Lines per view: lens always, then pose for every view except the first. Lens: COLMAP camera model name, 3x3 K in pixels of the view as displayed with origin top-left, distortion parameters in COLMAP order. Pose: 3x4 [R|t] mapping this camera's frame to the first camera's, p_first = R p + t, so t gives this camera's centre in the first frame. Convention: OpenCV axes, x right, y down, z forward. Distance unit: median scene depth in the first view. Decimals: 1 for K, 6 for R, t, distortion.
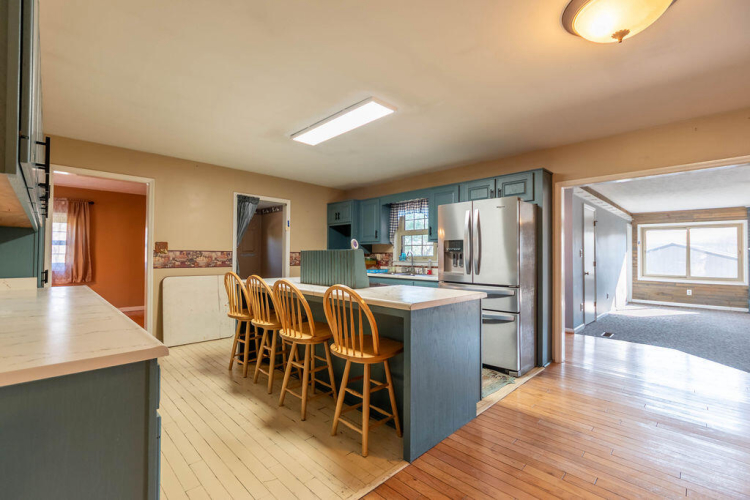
lens RADIAL K [[331.2, 0, 370.5], [0, 331.2, 251.0], [0, 0, 1]] dist [-0.007406, -0.000996]
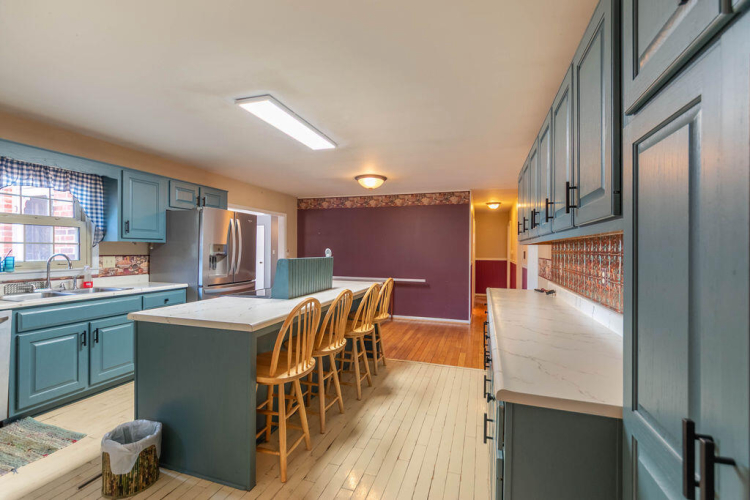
lens RADIAL K [[331.2, 0, 375.6], [0, 331.2, 250.4], [0, 0, 1]] dist [-0.007406, -0.000996]
pose [[-0.464744, -0.011736, 0.885367, -0.717872], [-0.024028, 0.999711, 0.000639, -0.020410], [-0.885119, -0.020976, -0.464892, 0.832226]]
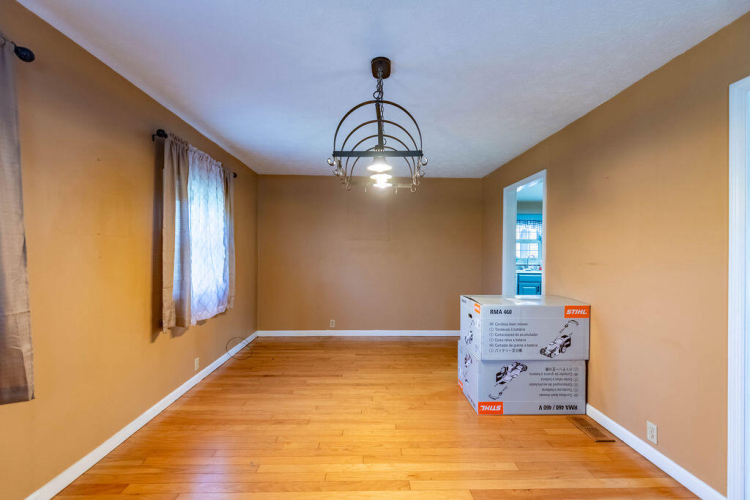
lens RADIAL K [[331.2, 0, 374.4], [0, 331.2, 253.5], [0, 0, 1]] dist [-0.007406, -0.000996]
pose [[0.678130, -0.009760, 0.734877, -1.540579], [-0.013810, 0.999566, 0.026019, -0.036004], [-0.734812, -0.027793, 0.677701, 0.557568]]
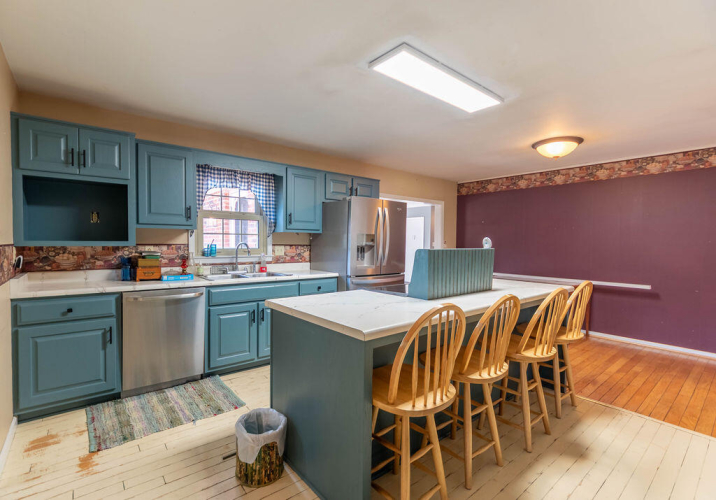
lens RADIAL K [[331.4, 0, 339.6], [0, 331.4, 252.3], [0, 0, 1]] dist [0.004220, -0.003576]
pose [[0.109513, -0.038124, 0.993254, -0.608020], [-0.023615, 0.998882, 0.040944, -0.013273], [-0.993705, -0.027940, 0.108490, 0.771956]]
